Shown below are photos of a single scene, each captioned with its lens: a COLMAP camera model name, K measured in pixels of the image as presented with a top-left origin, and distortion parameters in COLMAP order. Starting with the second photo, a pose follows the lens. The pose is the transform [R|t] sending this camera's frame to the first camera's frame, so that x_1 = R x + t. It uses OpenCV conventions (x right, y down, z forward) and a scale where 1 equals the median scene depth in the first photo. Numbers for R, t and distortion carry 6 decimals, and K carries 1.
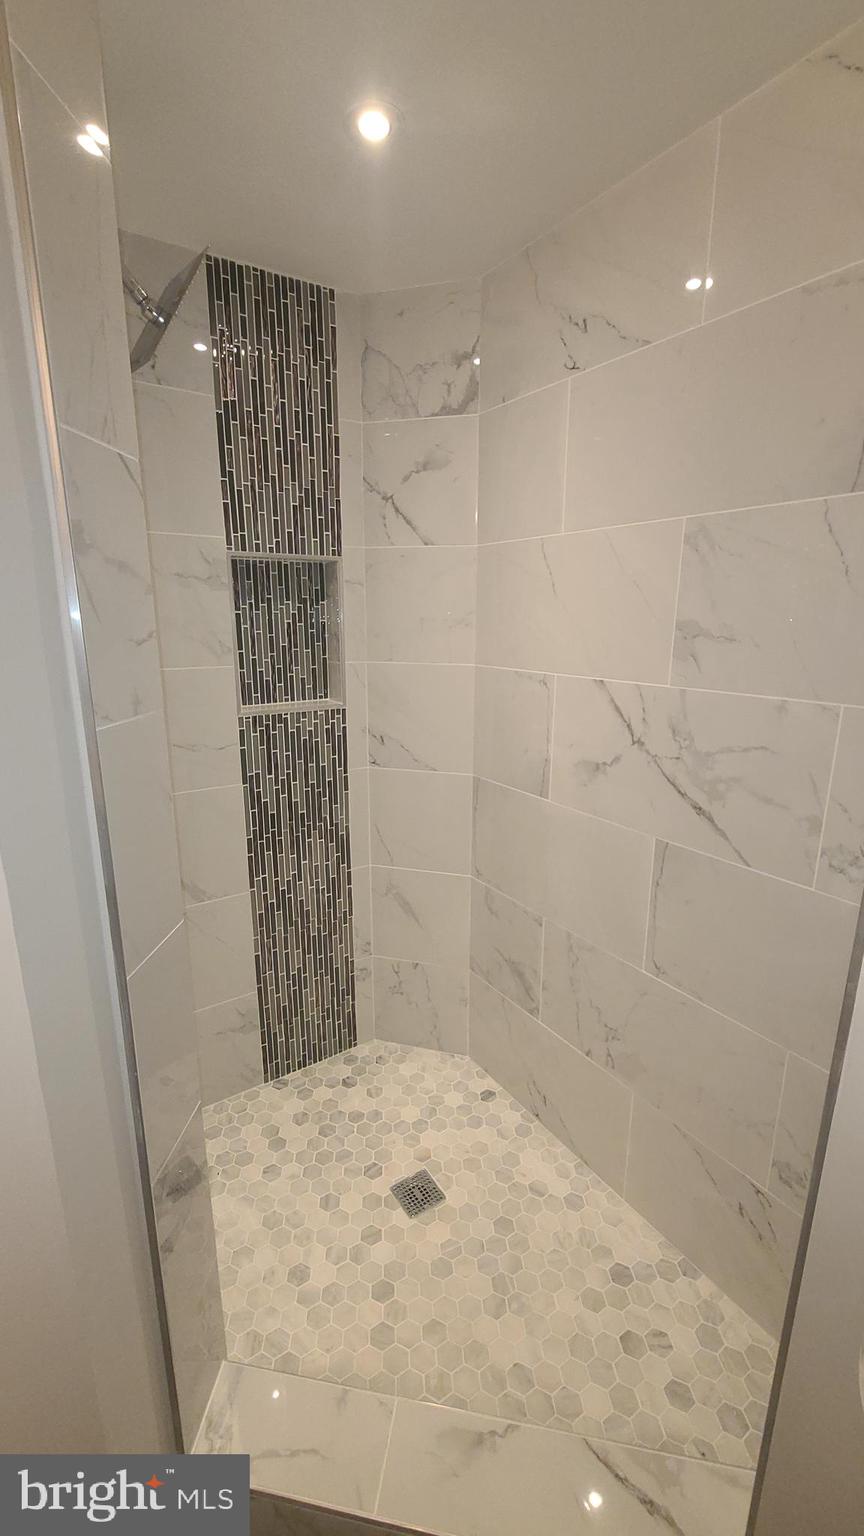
lens RADIAL K [[630.7, 0, 432.9], [0, 630.7, 766.7], [0, 0, 1]] dist [-0.000604, -0.000189]
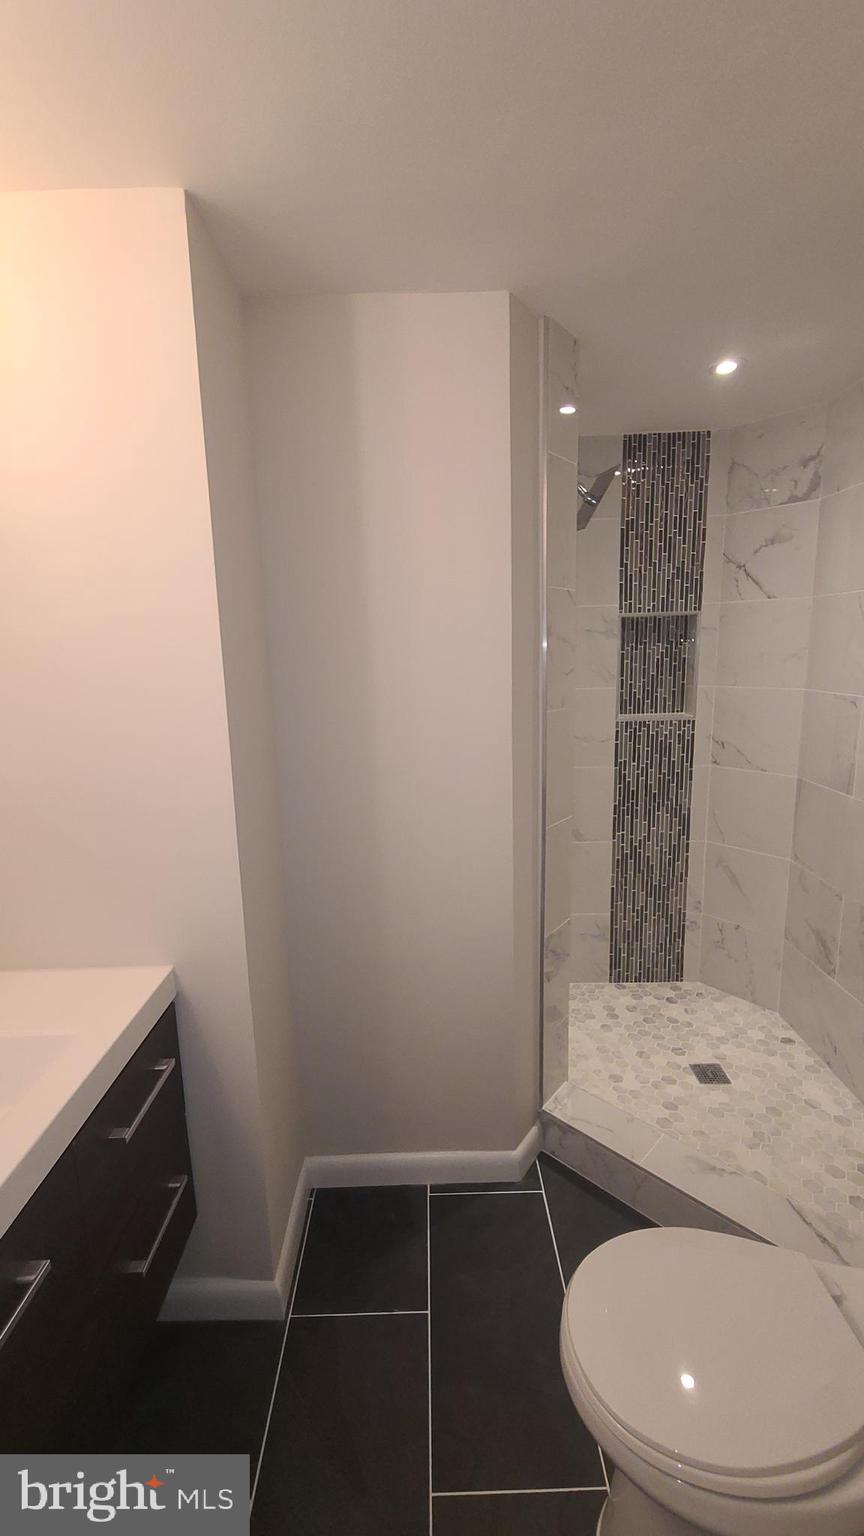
lens RADIAL K [[630.7, 0, 434.0], [0, 630.7, 765.9], [0, 0, 1]] dist [-0.000604, -0.000189]
pose [[0.823941, 0.081675, -0.560759, 0.184535], [-0.104804, 0.994451, -0.009150, 0.085481], [0.556900, 0.066309, 0.827929, -0.476798]]
